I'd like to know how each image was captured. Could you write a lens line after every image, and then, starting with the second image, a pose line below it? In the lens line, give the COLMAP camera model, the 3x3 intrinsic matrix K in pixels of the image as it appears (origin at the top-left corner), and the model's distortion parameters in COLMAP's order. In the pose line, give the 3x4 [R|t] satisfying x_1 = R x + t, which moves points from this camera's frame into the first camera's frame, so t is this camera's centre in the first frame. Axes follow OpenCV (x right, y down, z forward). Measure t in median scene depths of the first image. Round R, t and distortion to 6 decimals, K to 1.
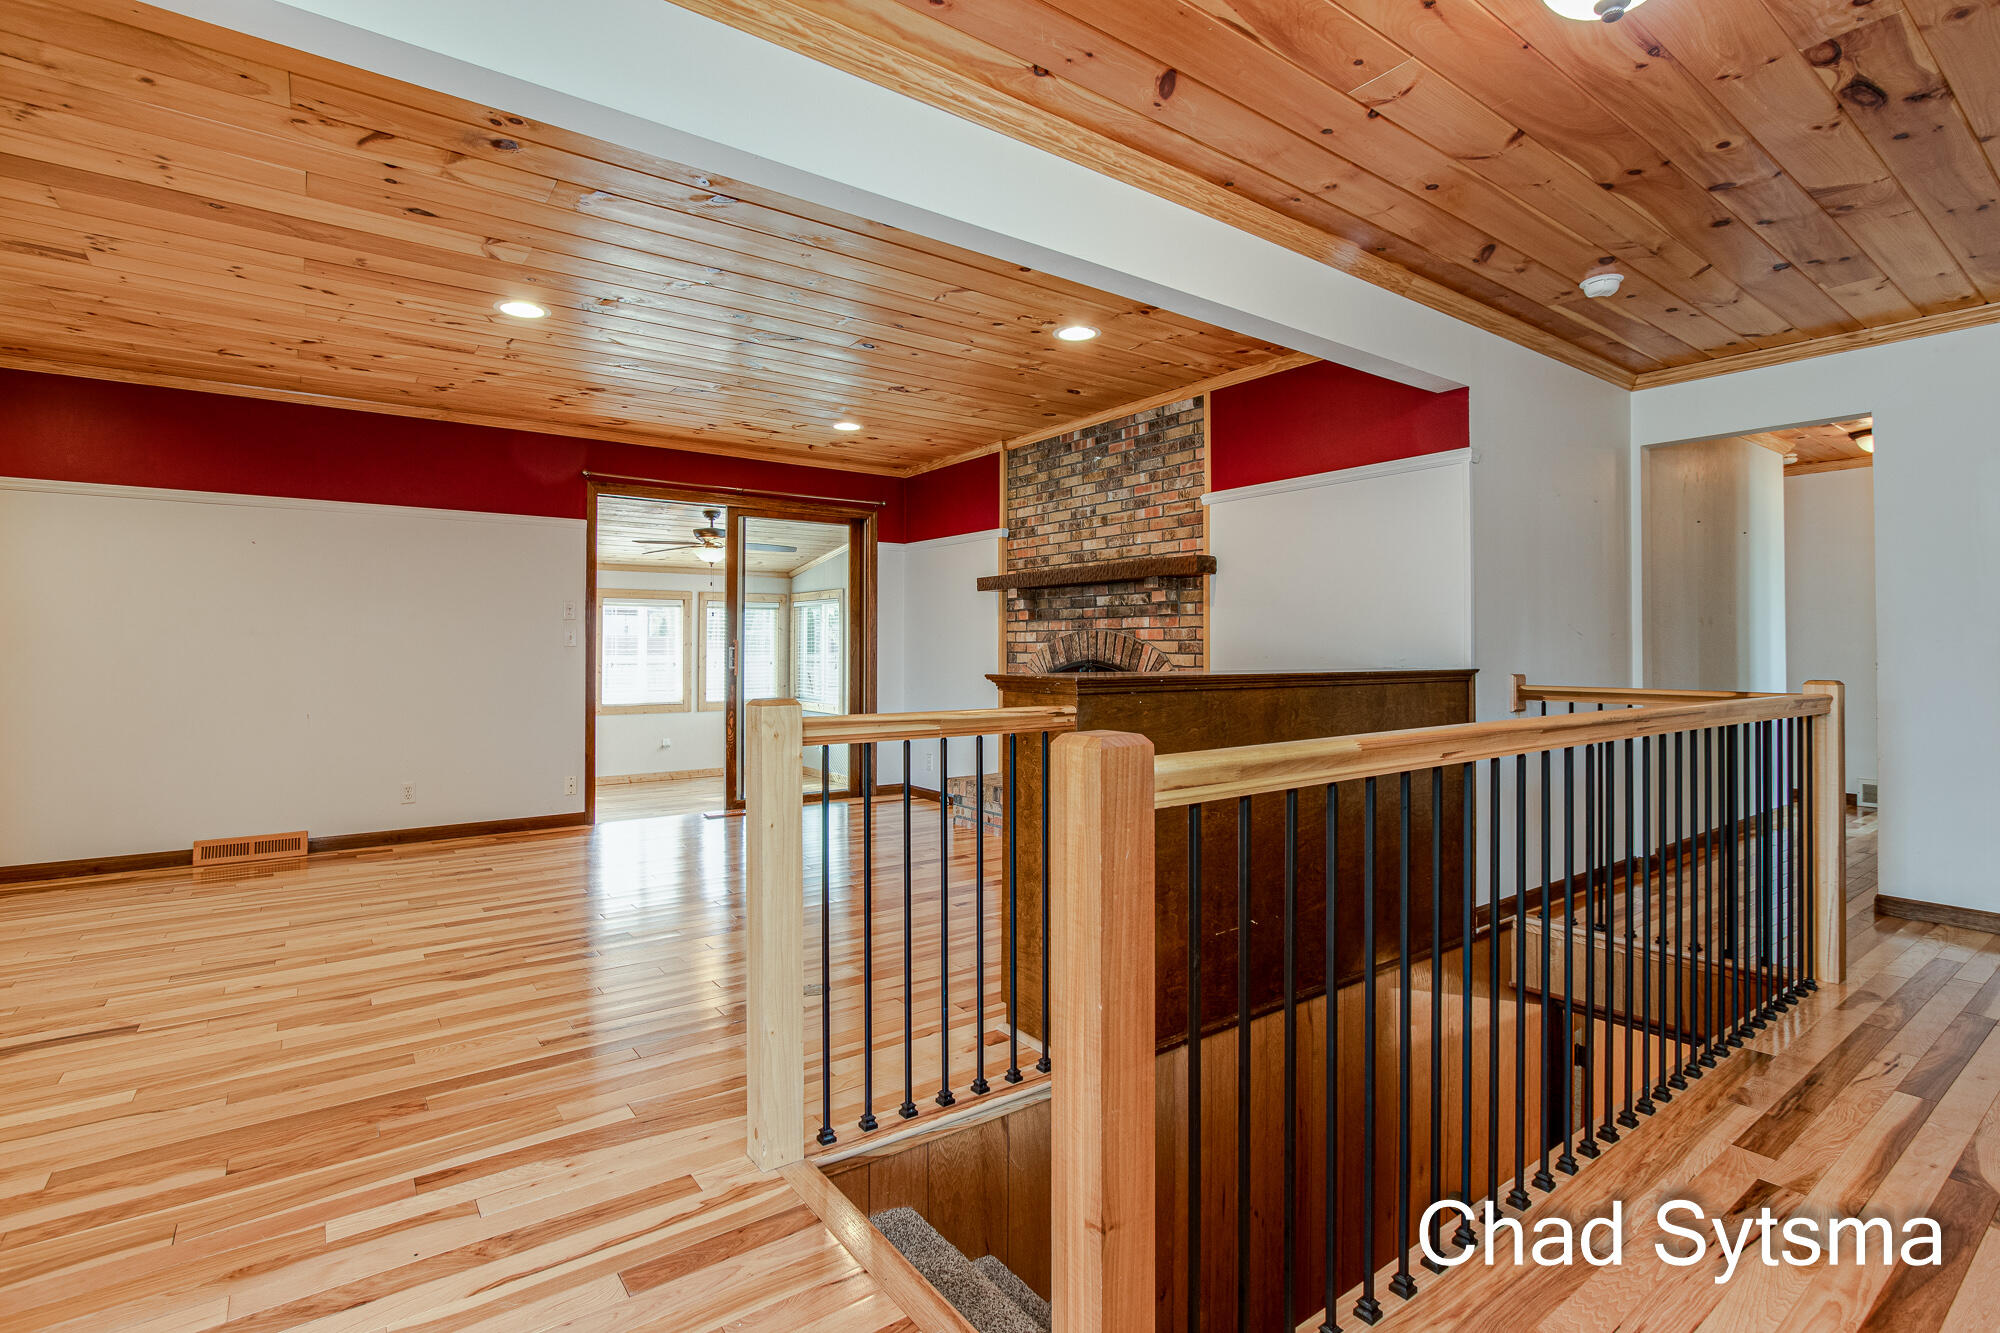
lens RADIAL K [[945.7, 0, 998.0], [0, 945.7, 634.5], [0, 0, 1]] dist [-0.020239, 0.000051]
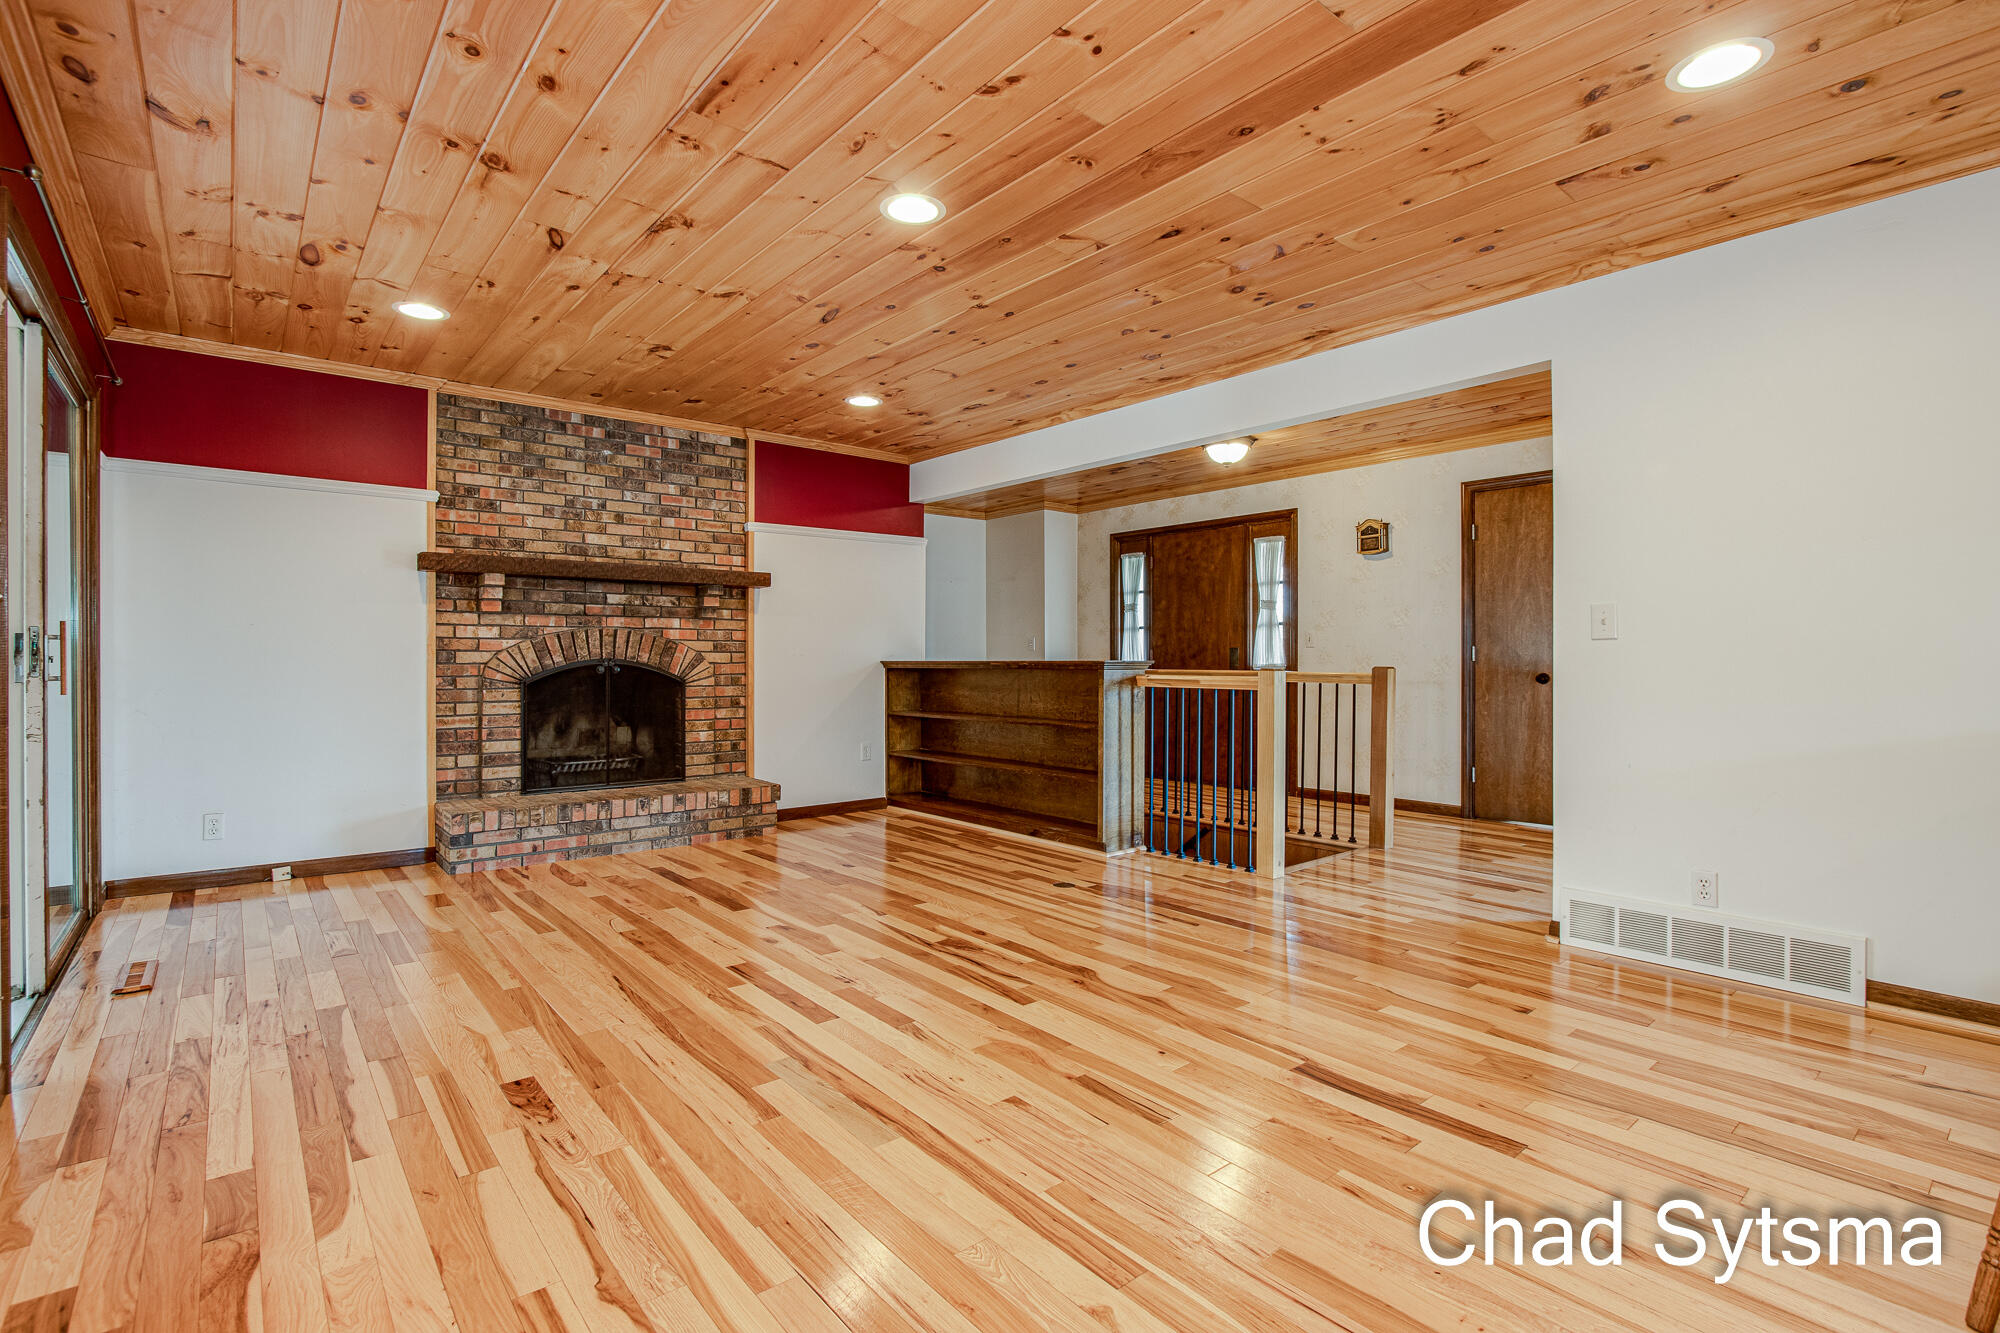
lens RADIAL K [[928.5, 0, 986.9], [0, 928.5, 660.6], [0, 0, 1]] dist [-0.018615, 0.000301]
pose [[-0.054470, -0.003139, 0.998510, -0.904743], [-0.016250, 0.999865, 0.002257, 0.021115], [-0.998383, -0.016103, -0.054514, 0.682934]]
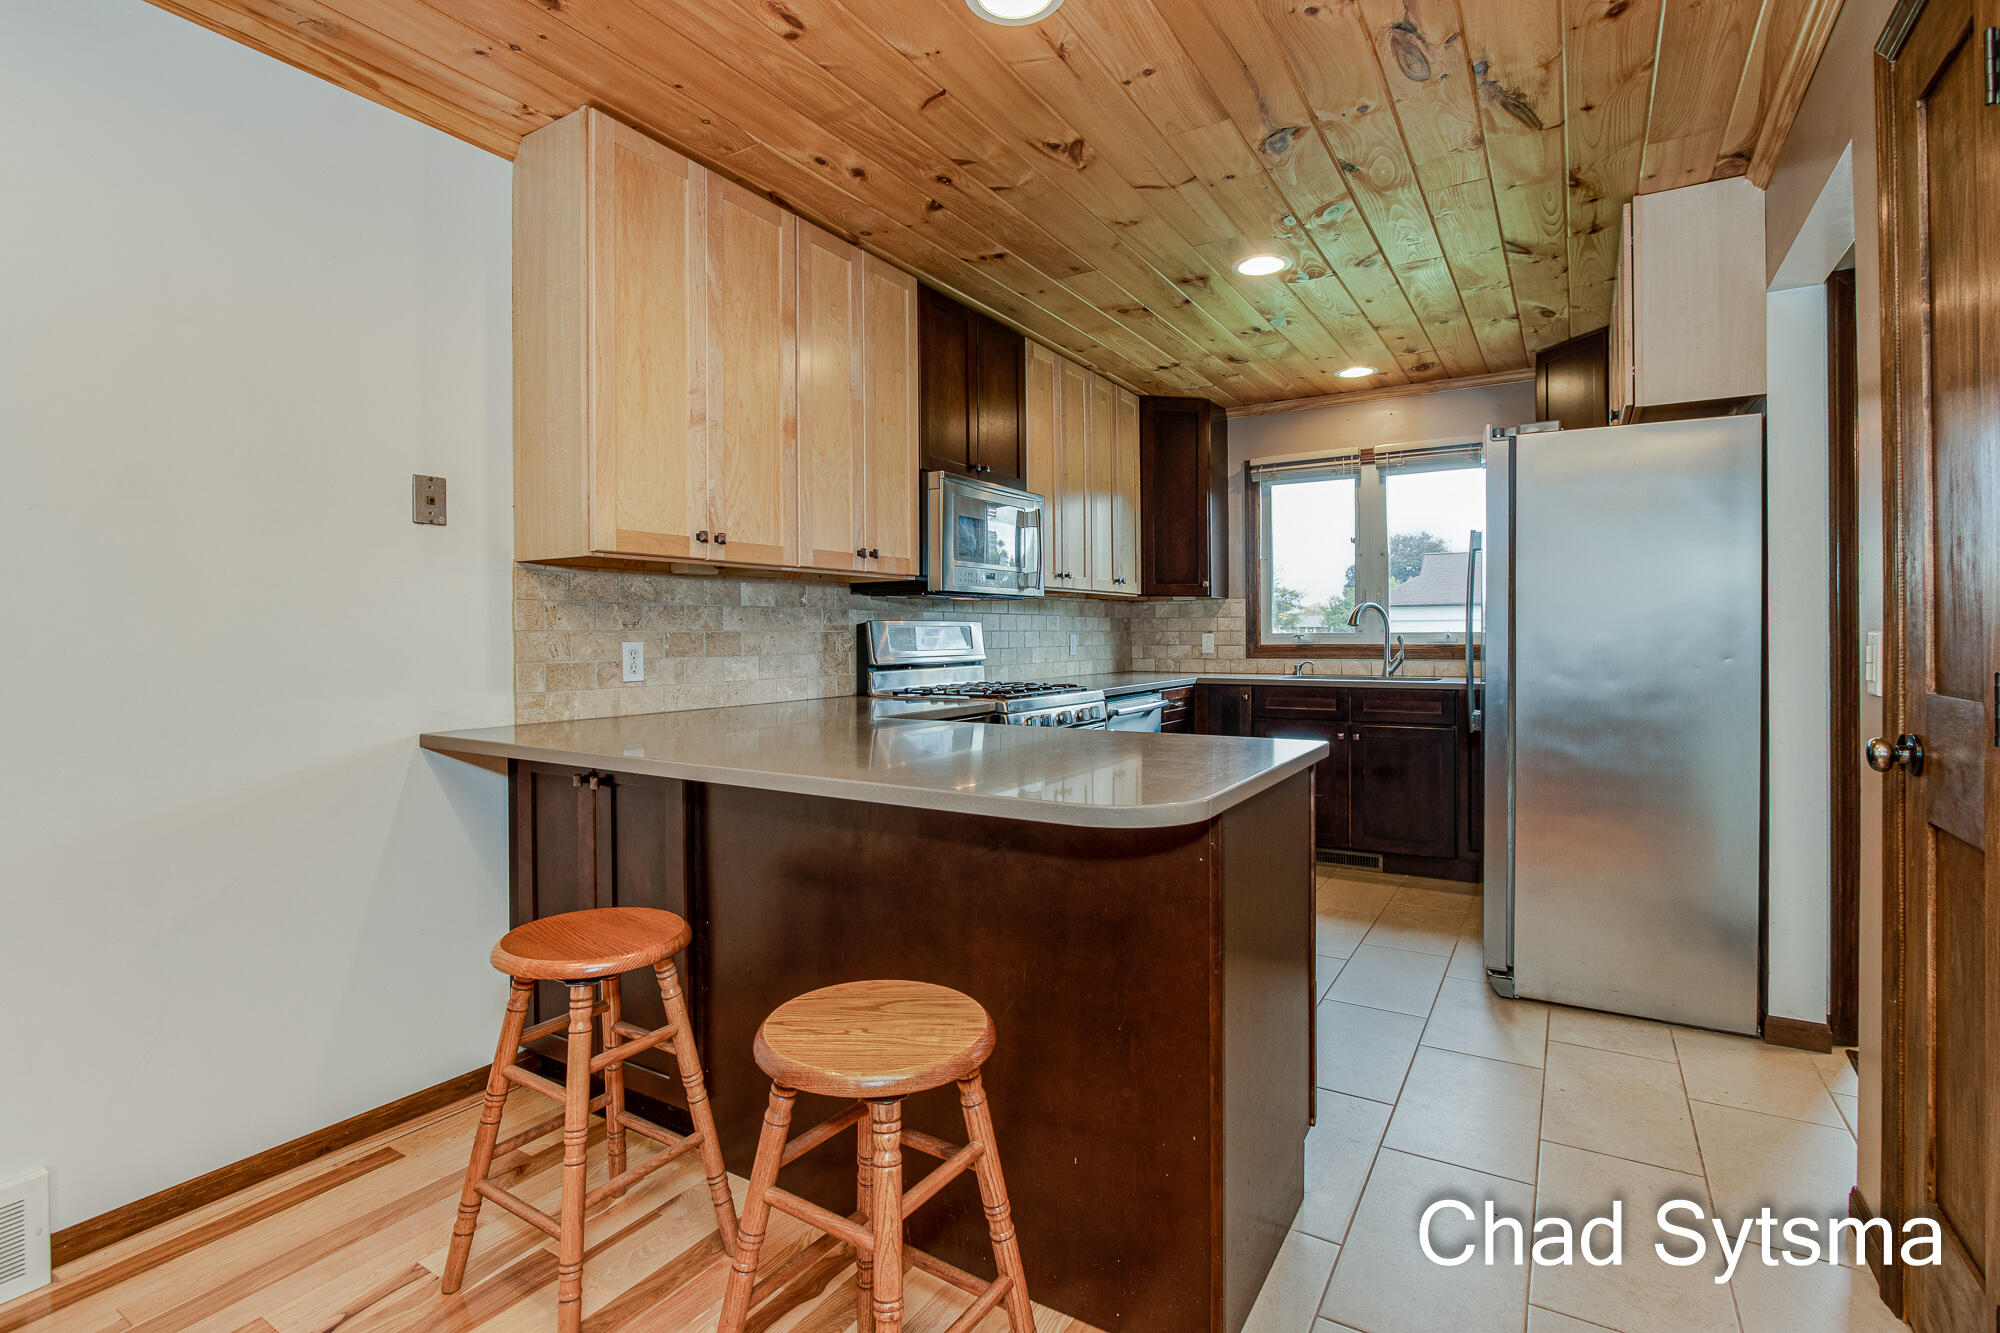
lens RADIAL K [[940.7, 0, 993.8], [0, 940.7, 637.5], [0, 0, 1]] dist [-0.021009, 0.000128]
pose [[-0.928598, 0.005103, -0.371053, -0.606126], [0.011405, 0.999826, -0.014793, -0.001966], [0.370913, -0.017969, -0.928494, 0.570165]]
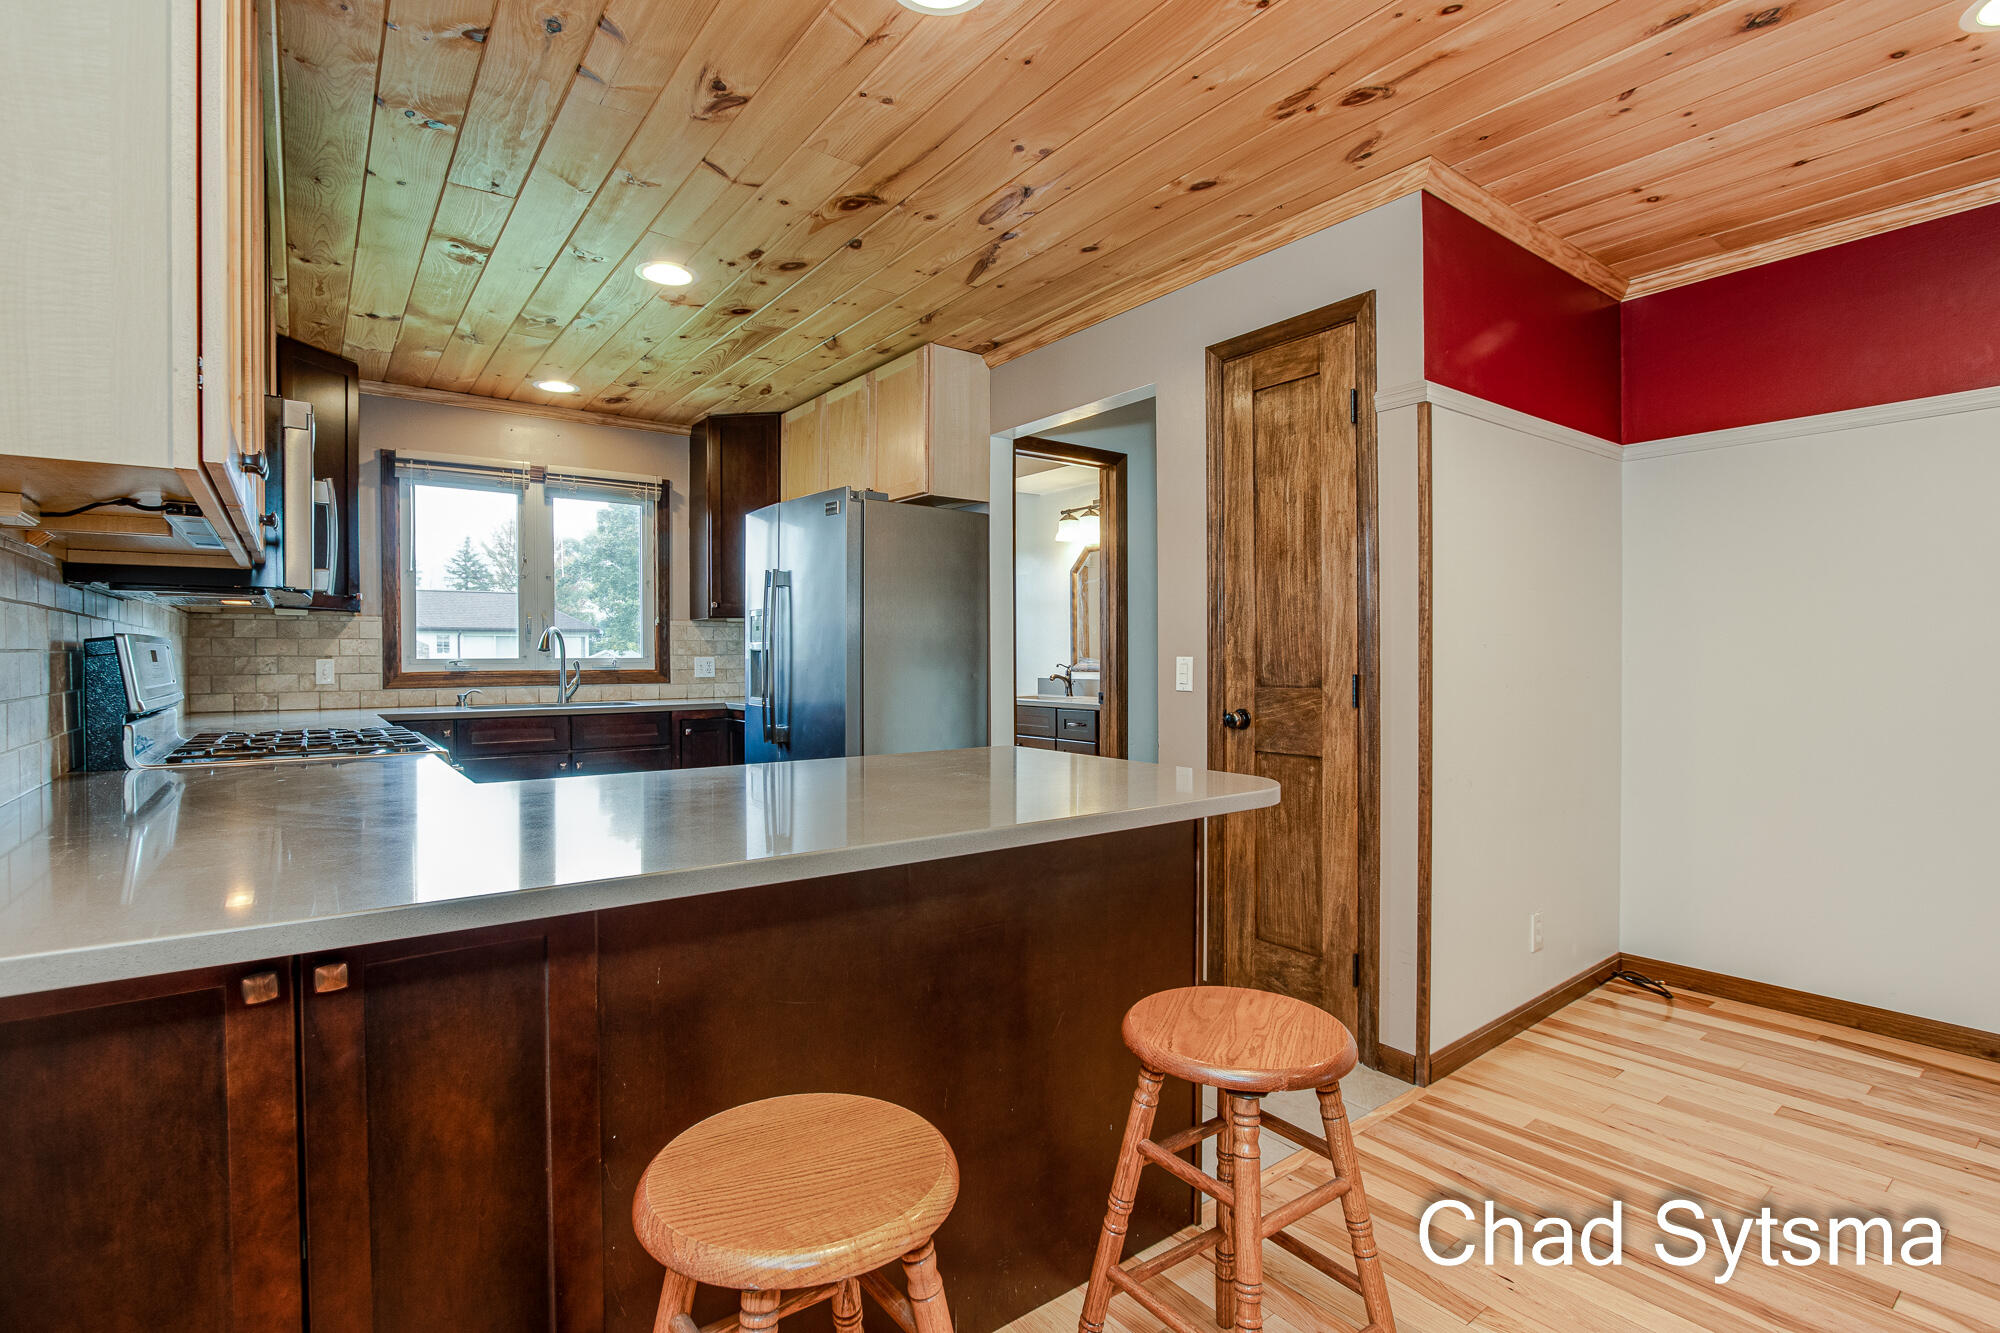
lens RADIAL K [[924.9, 0, 987.3], [0, 924.9, 667.6], [0, 0, 1]] dist [-0.019787, -0.000035]
pose [[0.006212, 0.010391, -0.999927, -0.416776], [0.021763, 0.999708, 0.010523, -0.007484], [0.999744, -0.021827, 0.005984, 0.261257]]
